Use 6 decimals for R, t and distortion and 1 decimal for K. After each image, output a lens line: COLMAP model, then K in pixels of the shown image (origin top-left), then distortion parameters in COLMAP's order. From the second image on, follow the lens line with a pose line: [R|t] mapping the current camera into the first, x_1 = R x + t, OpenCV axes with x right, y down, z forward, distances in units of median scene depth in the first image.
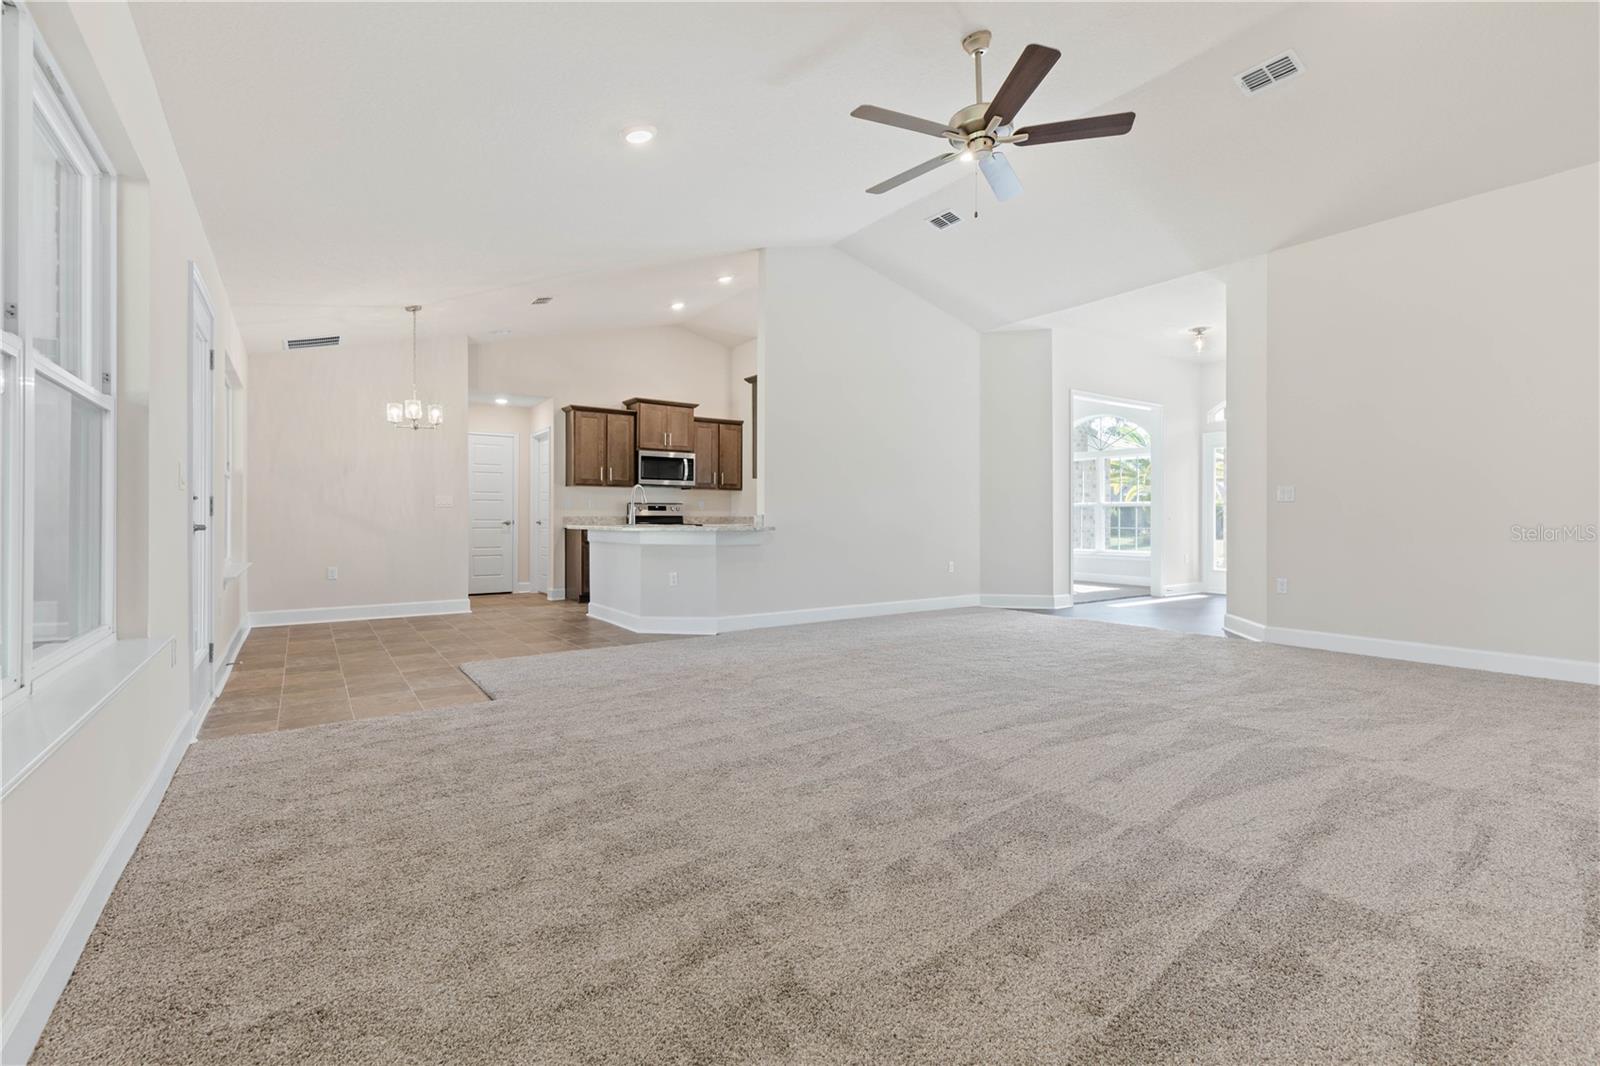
lens RADIAL K [[721.9, 0, 820.3], [0, 721.9, 509.9], [0, 0, 1]] dist [-0.003944, -0.001196]
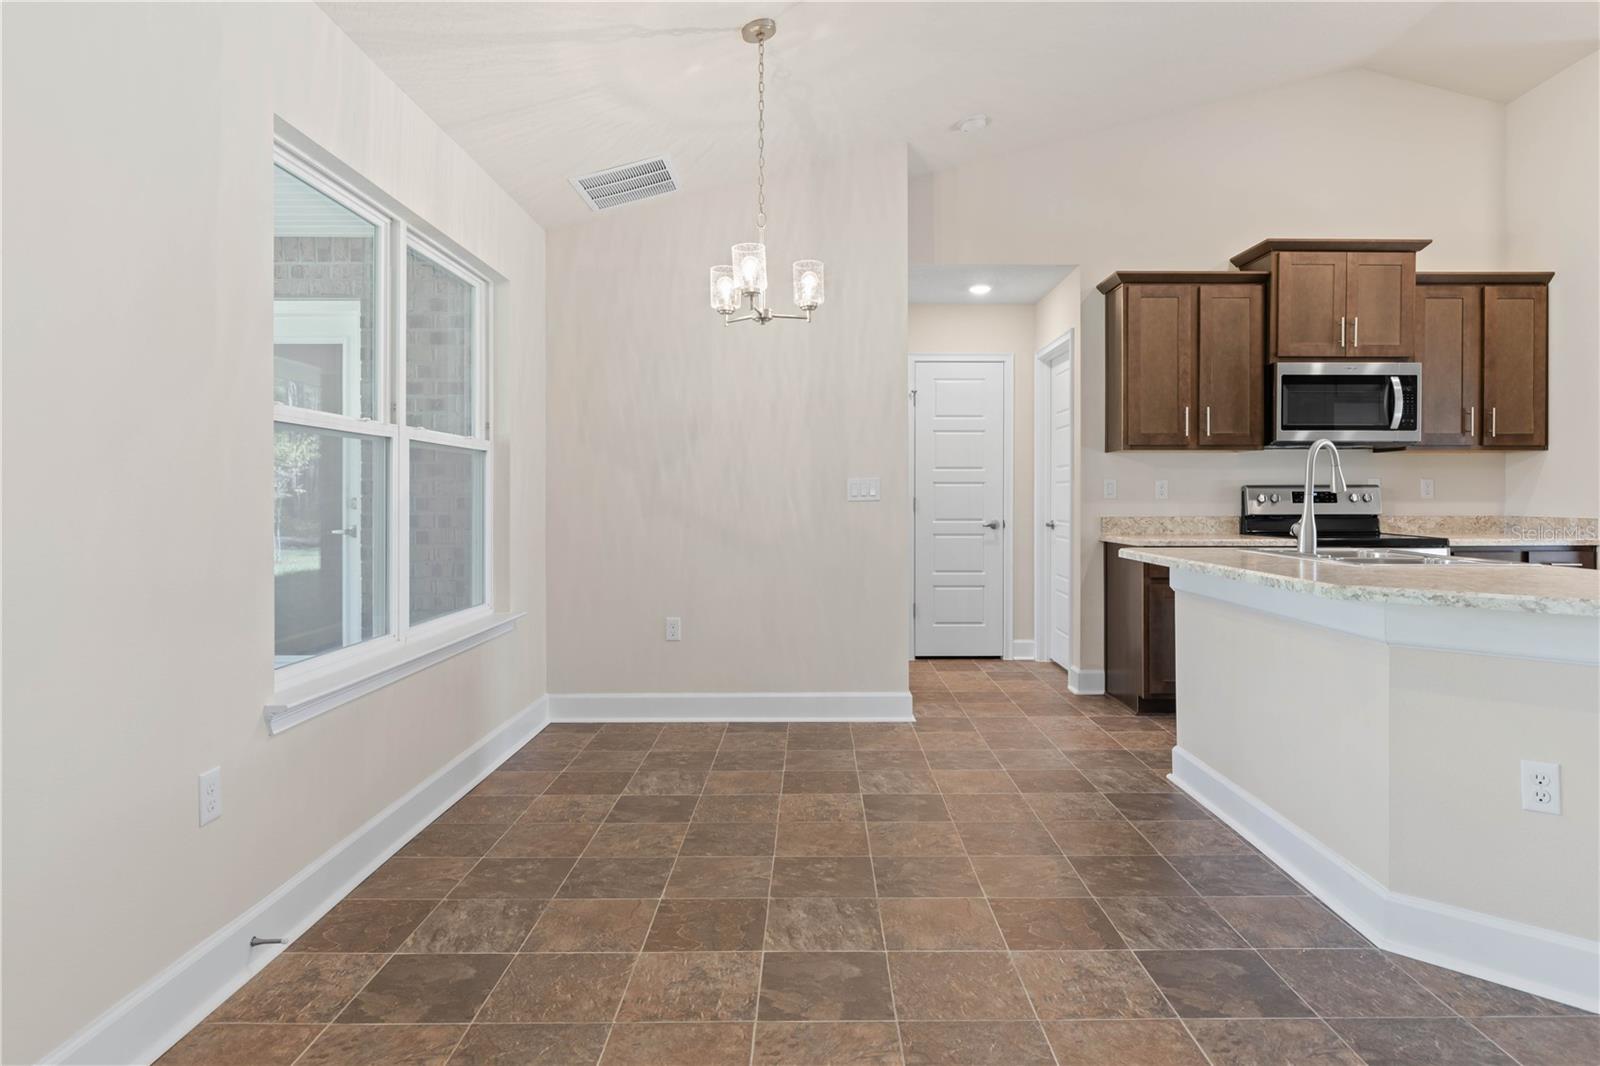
lens RADIAL K [[931.5, 0, 805.5], [0, 931.5, 519.8], [0, 0, 1]] dist [-0.008216, -0.001606]
pose [[0.807267, 0.012559, -0.590053, -0.149613], [0.008216, 0.999438, 0.032513, -0.009937], [0.590130, -0.031094, 0.806709, 0.387504]]
